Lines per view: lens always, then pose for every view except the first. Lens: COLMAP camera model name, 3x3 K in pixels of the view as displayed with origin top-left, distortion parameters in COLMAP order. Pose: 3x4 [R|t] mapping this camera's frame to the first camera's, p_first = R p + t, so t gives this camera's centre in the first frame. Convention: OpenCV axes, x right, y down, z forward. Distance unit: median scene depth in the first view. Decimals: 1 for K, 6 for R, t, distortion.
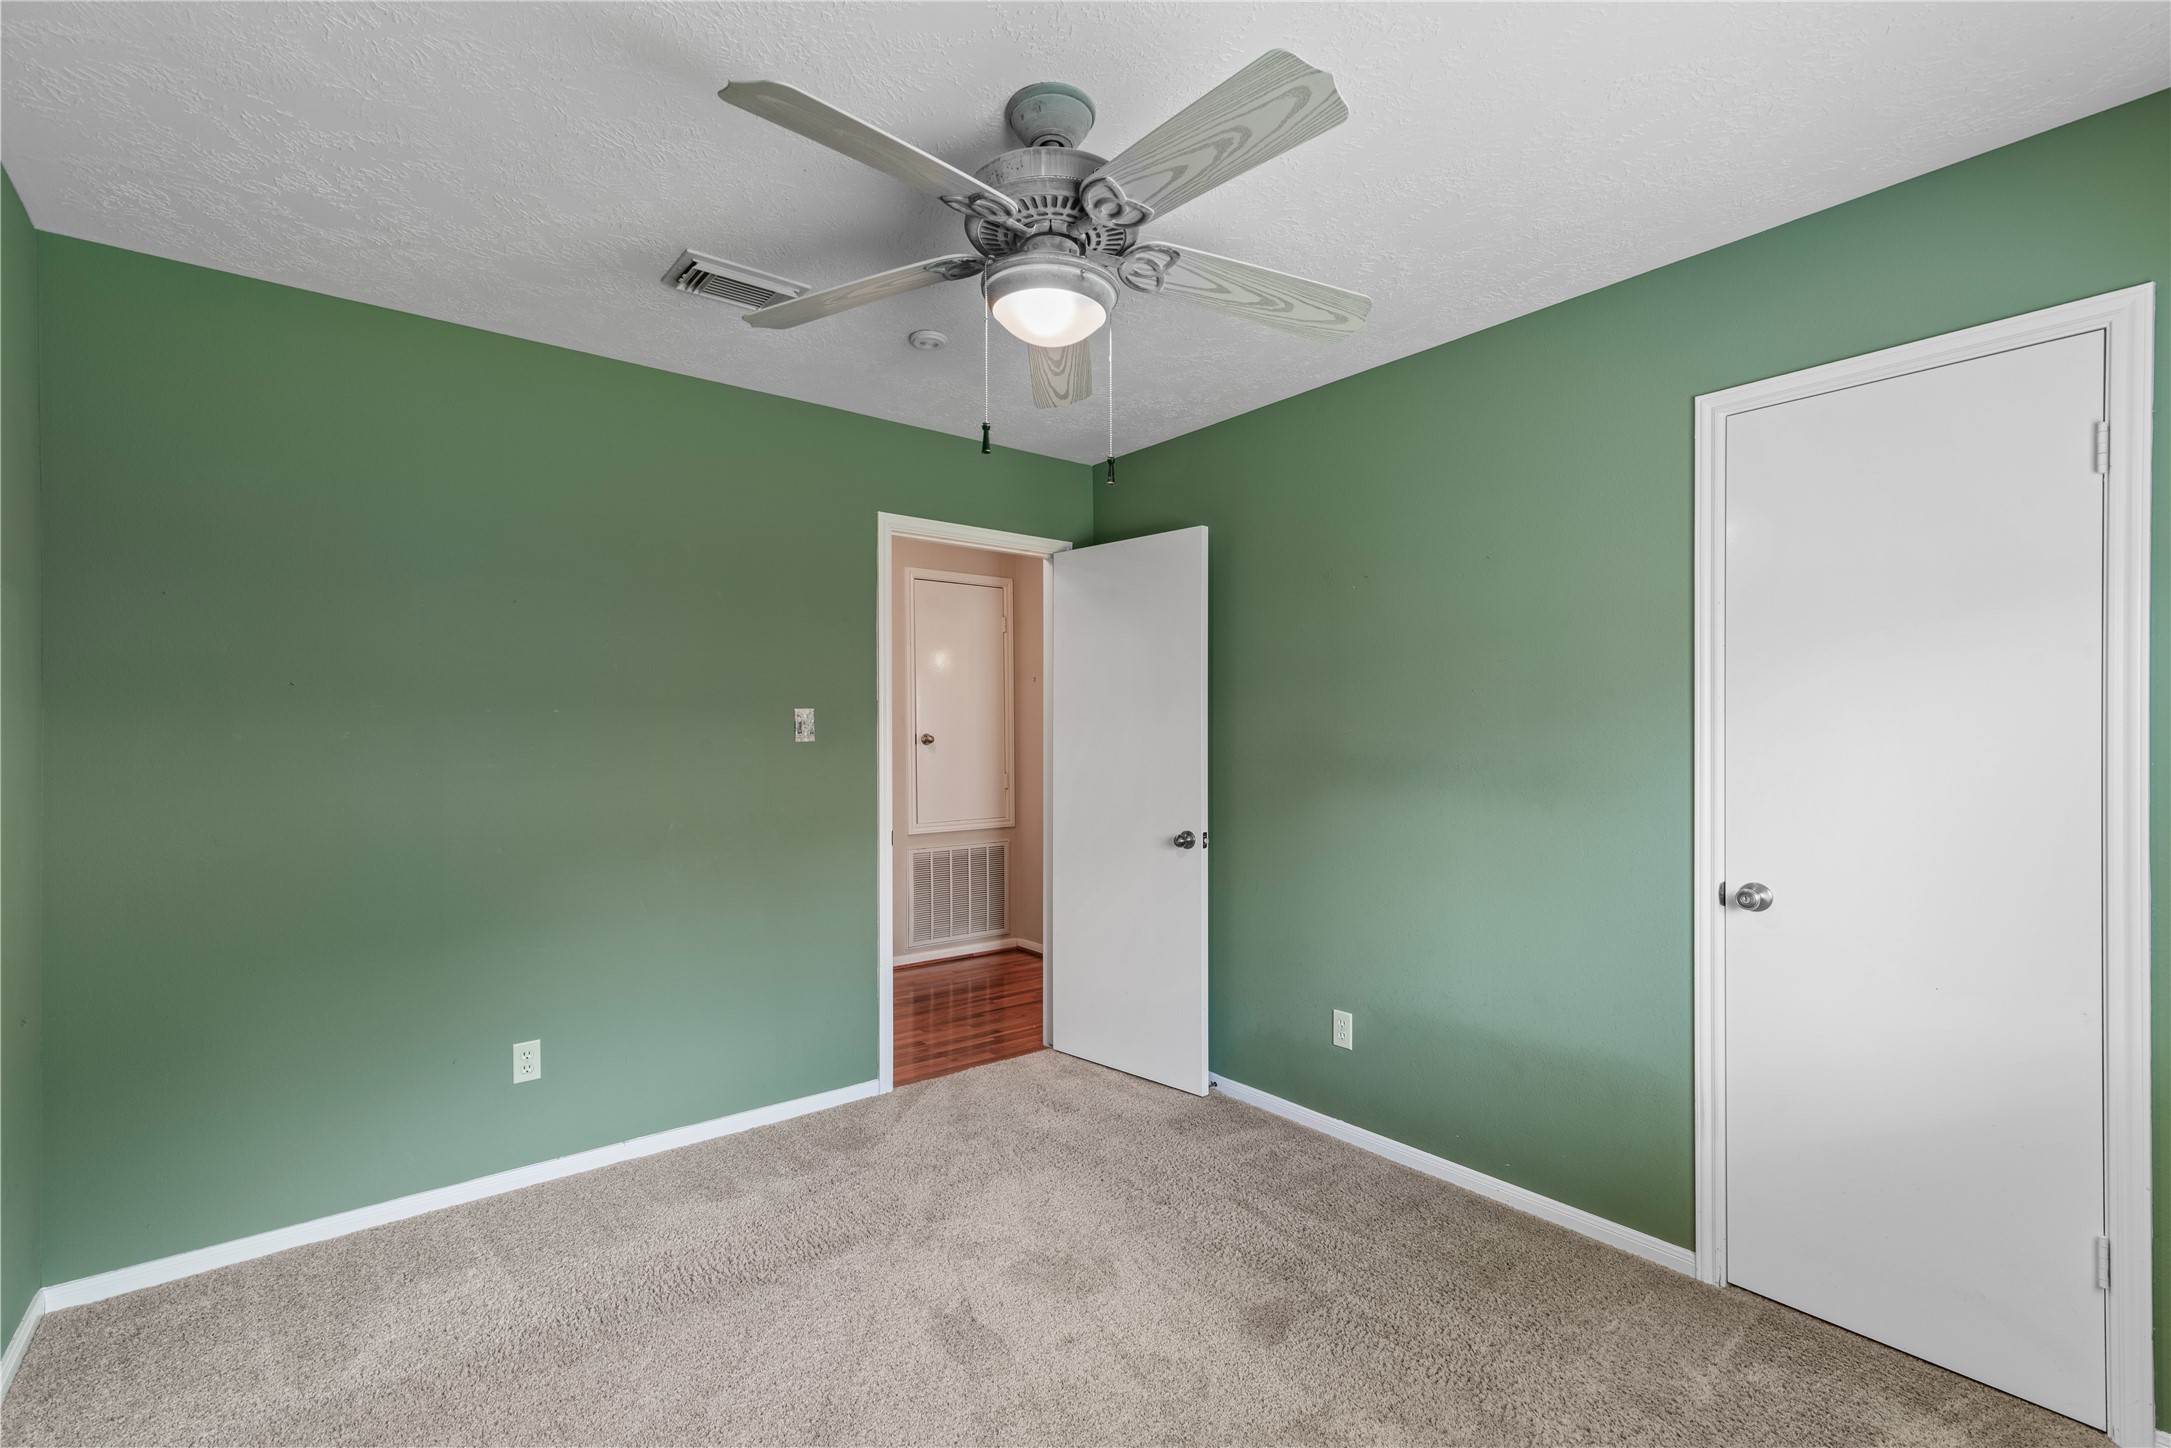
lens RADIAL K [[996.9, 0, 1084.7], [0, 996.9, 749.4], [0, 0, 1]] dist [0.016851, 0.000061]
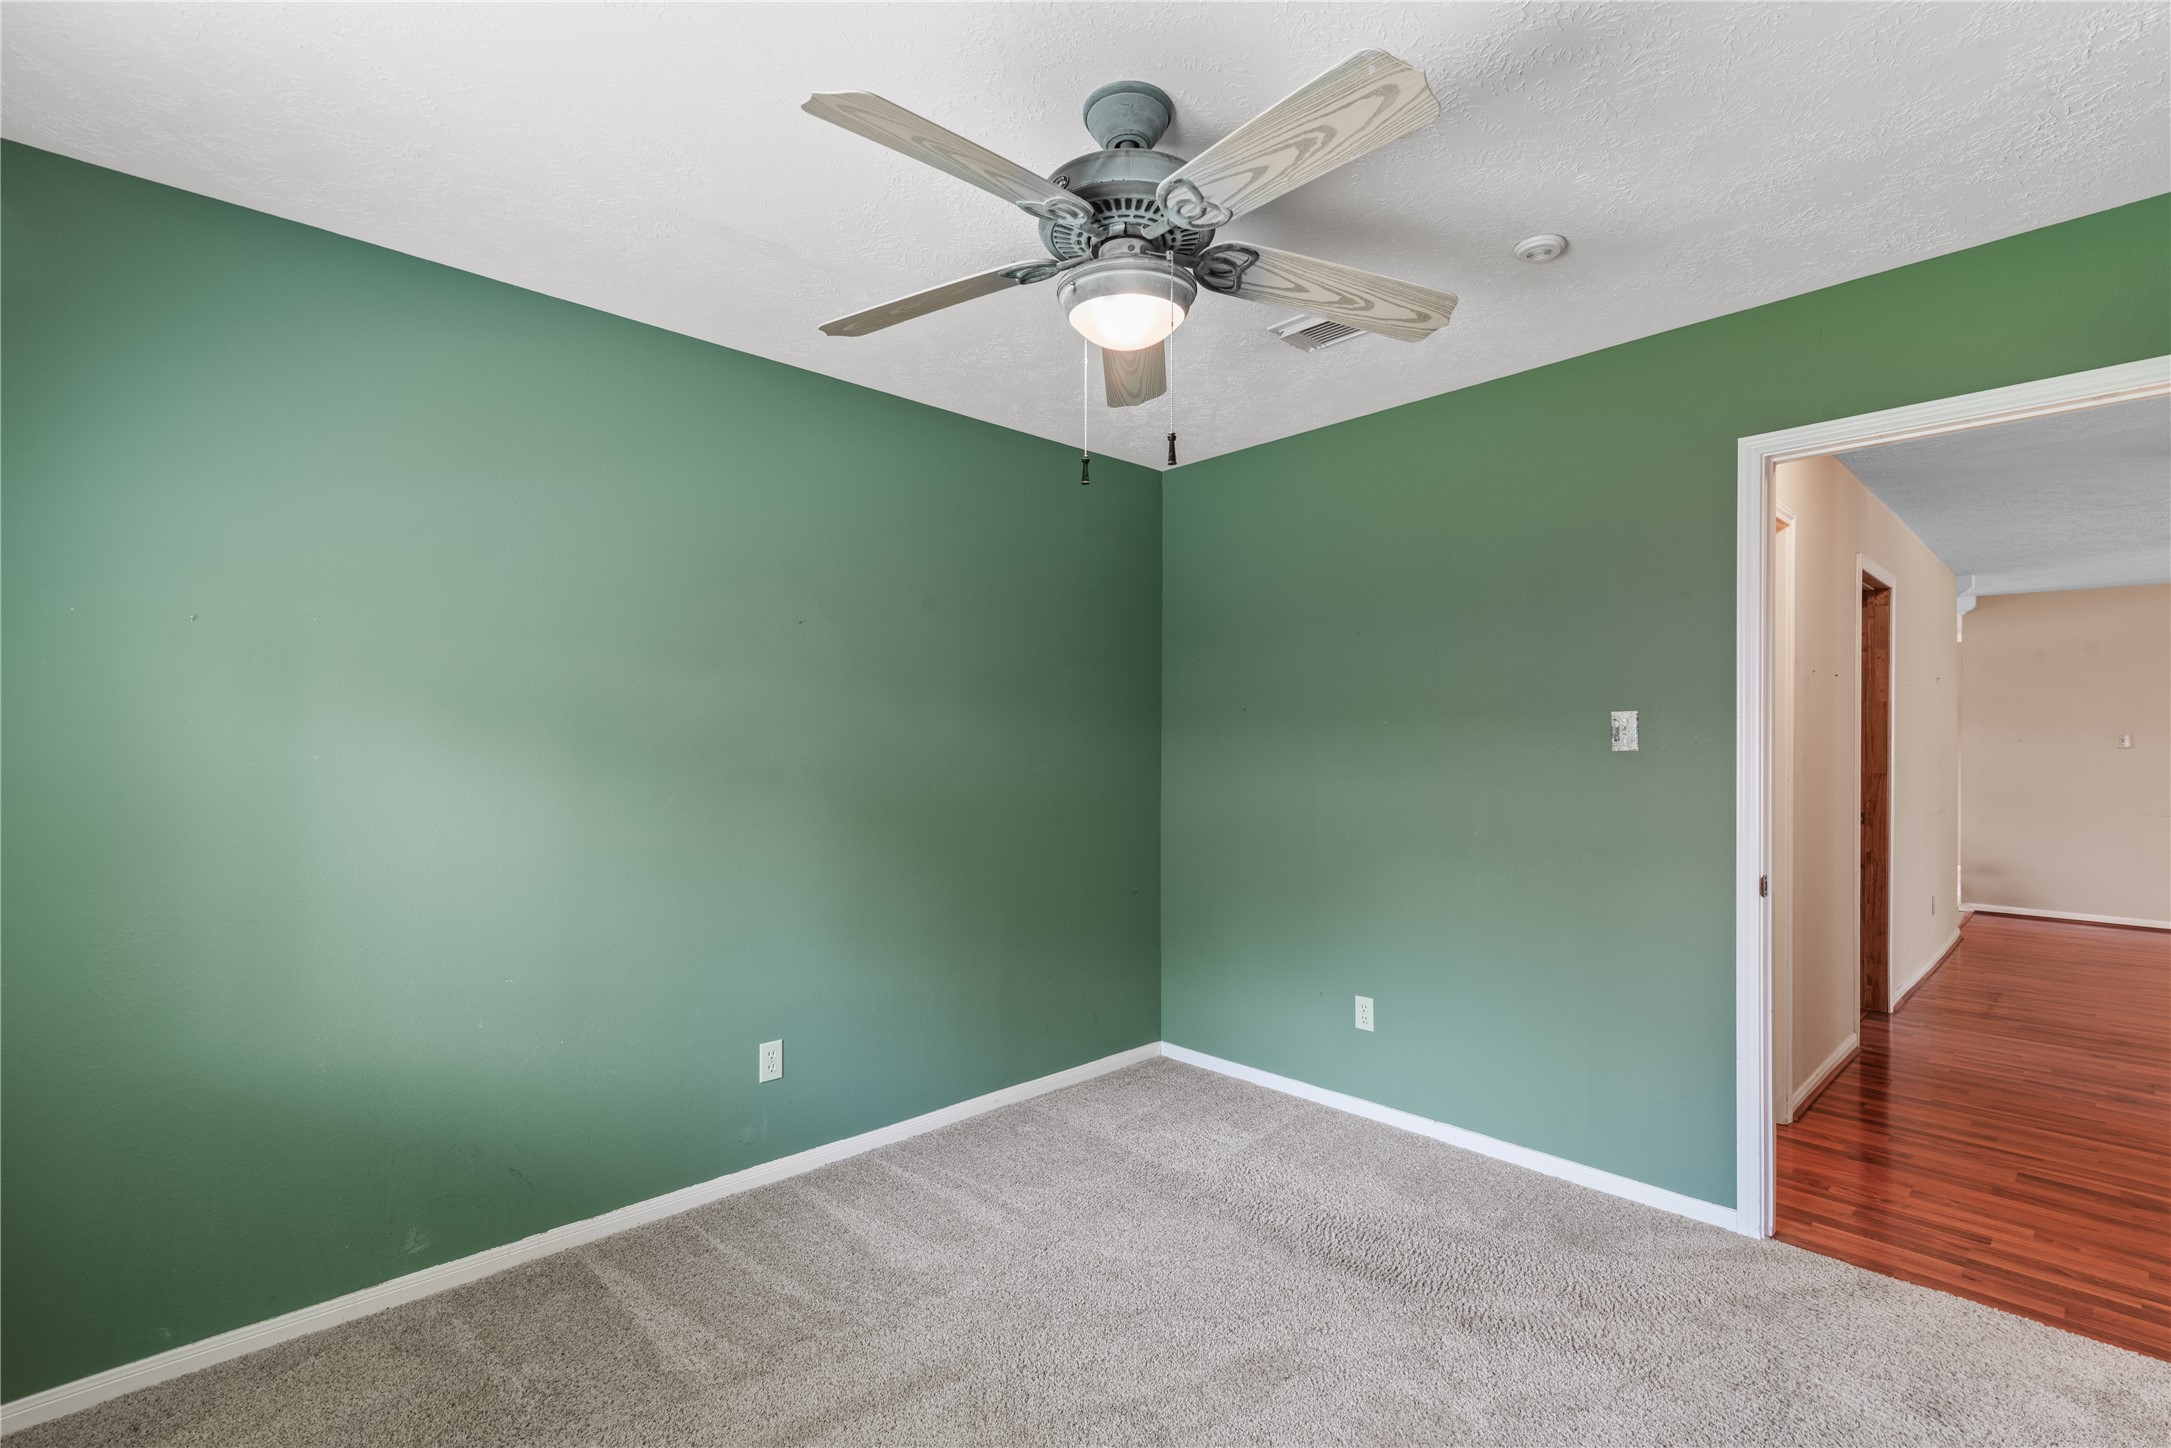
lens RADIAL K [[996.9, 0, 1084.7], [0, 996.9, 749.4], [0, 0, 1]] dist [0.016851, 0.000061]
pose [[0.060524, 0.005065, -0.998154, 0.560076], [-0.012027, 0.999918, 0.004345, -0.007046], [0.998094, 0.011742, 0.060580, 0.529183]]
